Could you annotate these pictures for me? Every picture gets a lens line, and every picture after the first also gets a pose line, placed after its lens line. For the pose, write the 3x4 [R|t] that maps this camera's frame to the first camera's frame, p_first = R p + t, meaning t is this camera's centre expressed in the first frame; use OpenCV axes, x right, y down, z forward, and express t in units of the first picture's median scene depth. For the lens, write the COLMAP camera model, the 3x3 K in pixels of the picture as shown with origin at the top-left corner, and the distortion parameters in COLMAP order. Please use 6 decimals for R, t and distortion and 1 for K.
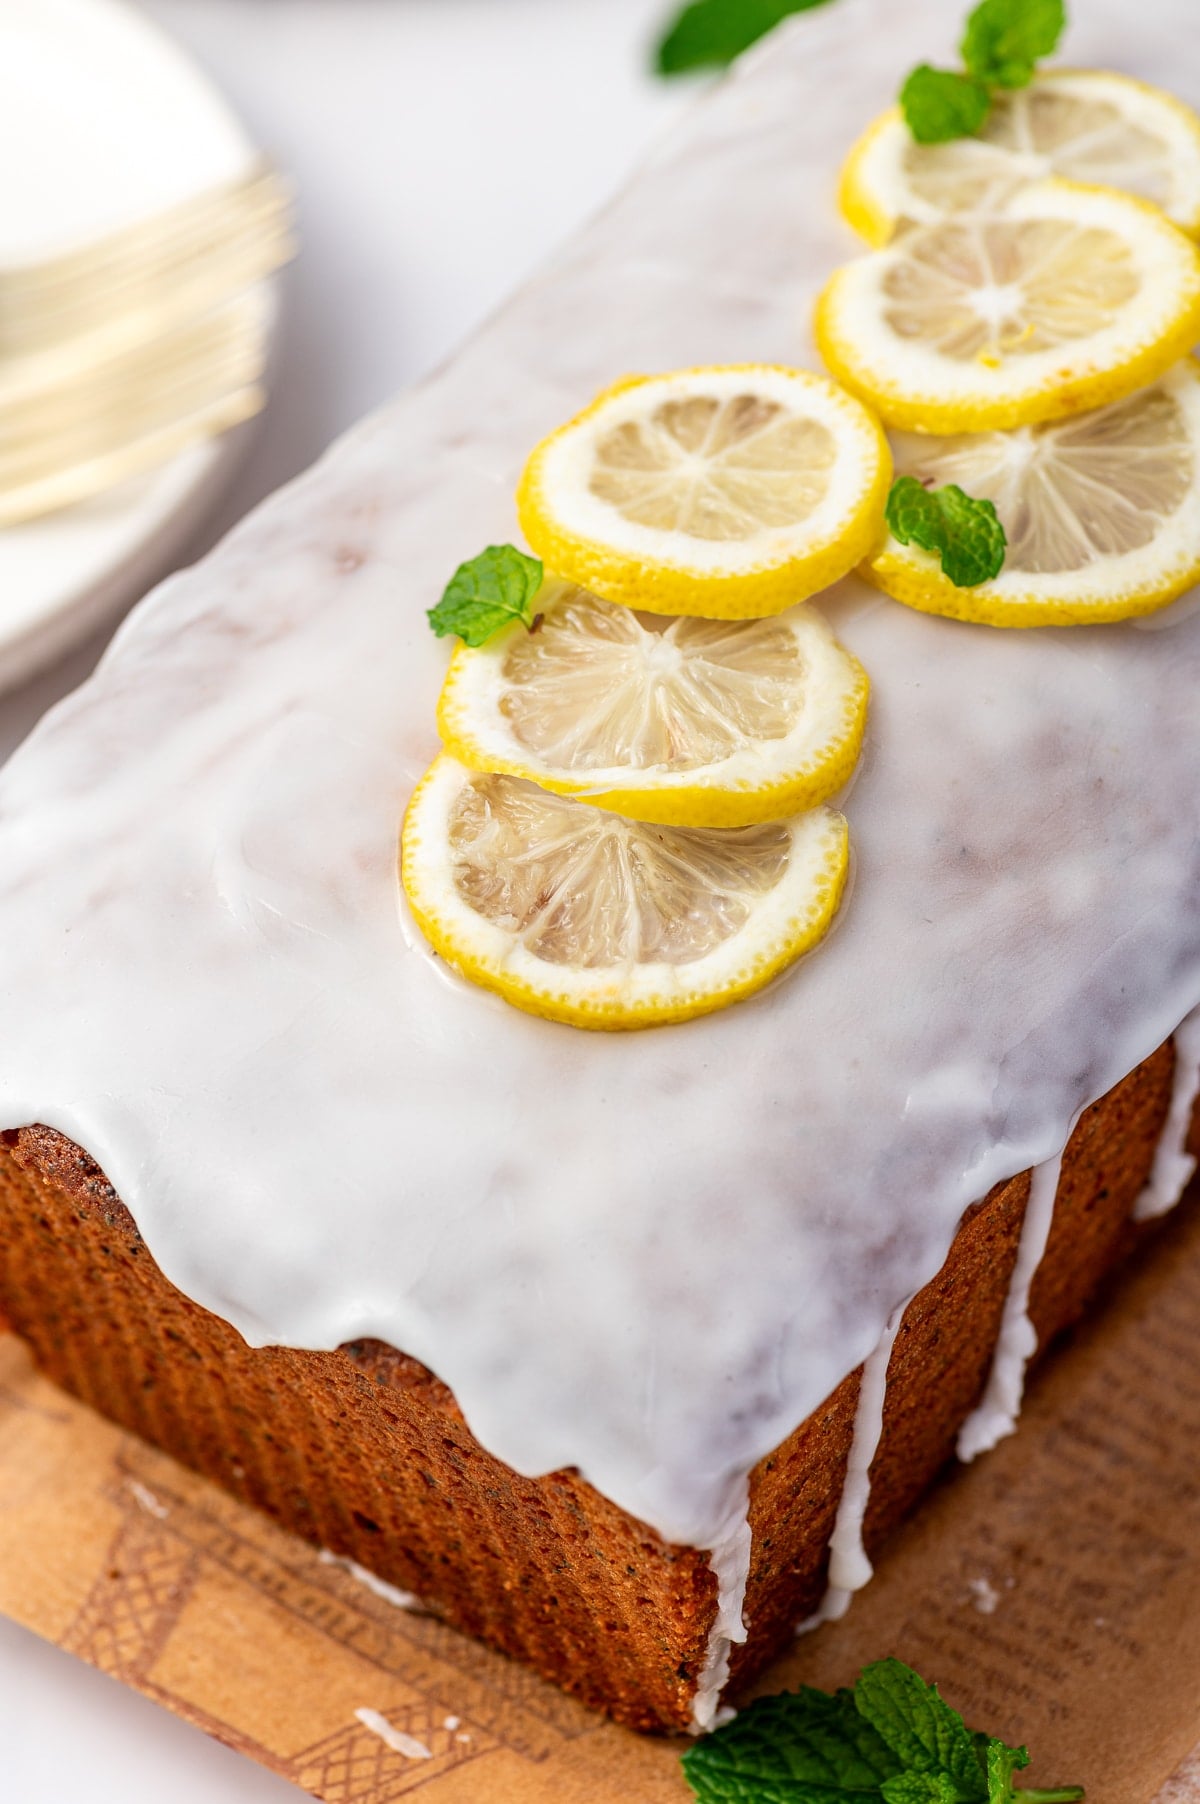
lens RADIAL K [[5795.3, 0, 600.0], [0, 5795.3, 902.0], [0, 0, 1]] dist [-0.094637, 1.749307]
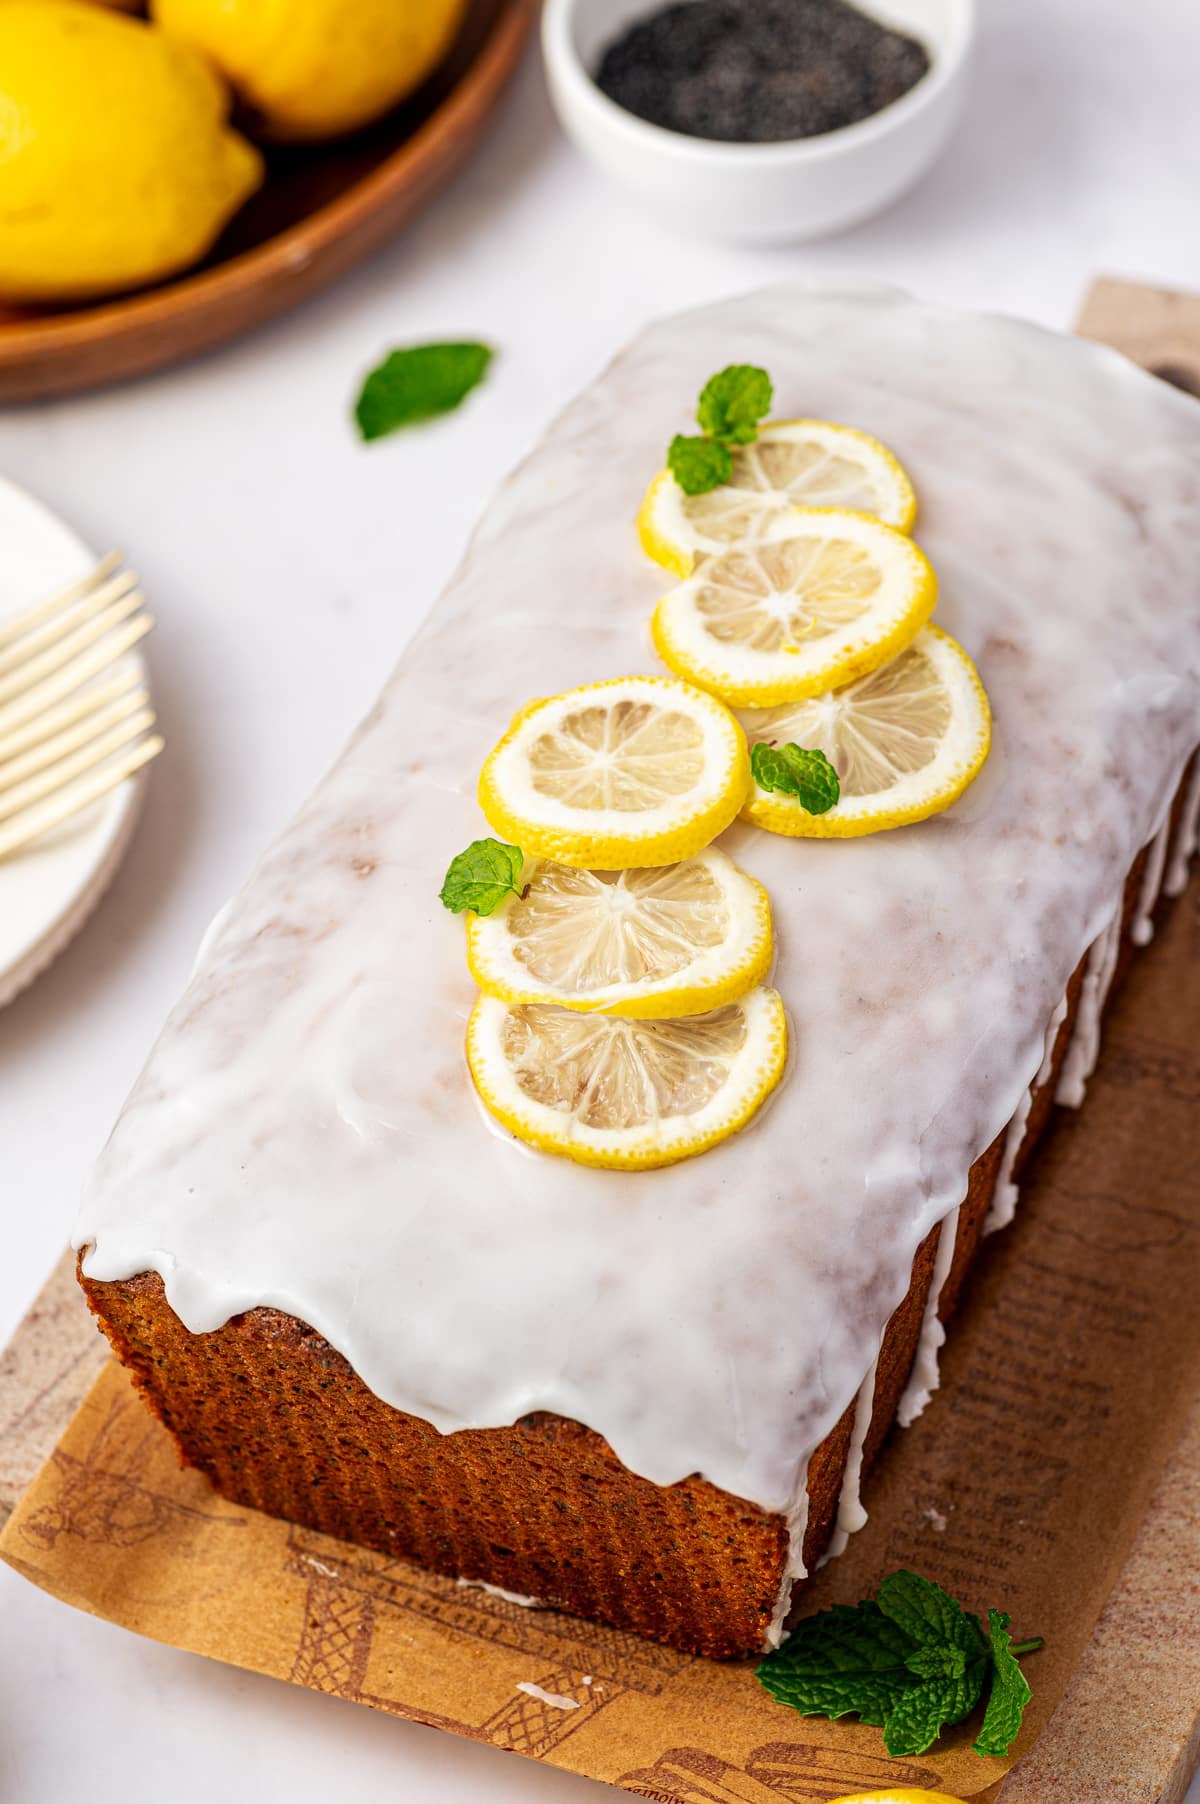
lens RADIAL K [[5795.3, 0, 600.0], [0, 5795.3, 902.0], [0, 0, 1]] dist [-0.094637, 1.749307]
pose [[0.974804, -0.171196, 0.143001, -0.191646], [0.172953, 0.984930, 0.000150, -0.042209], [-0.140872, 0.024586, 0.989723, -0.383680]]
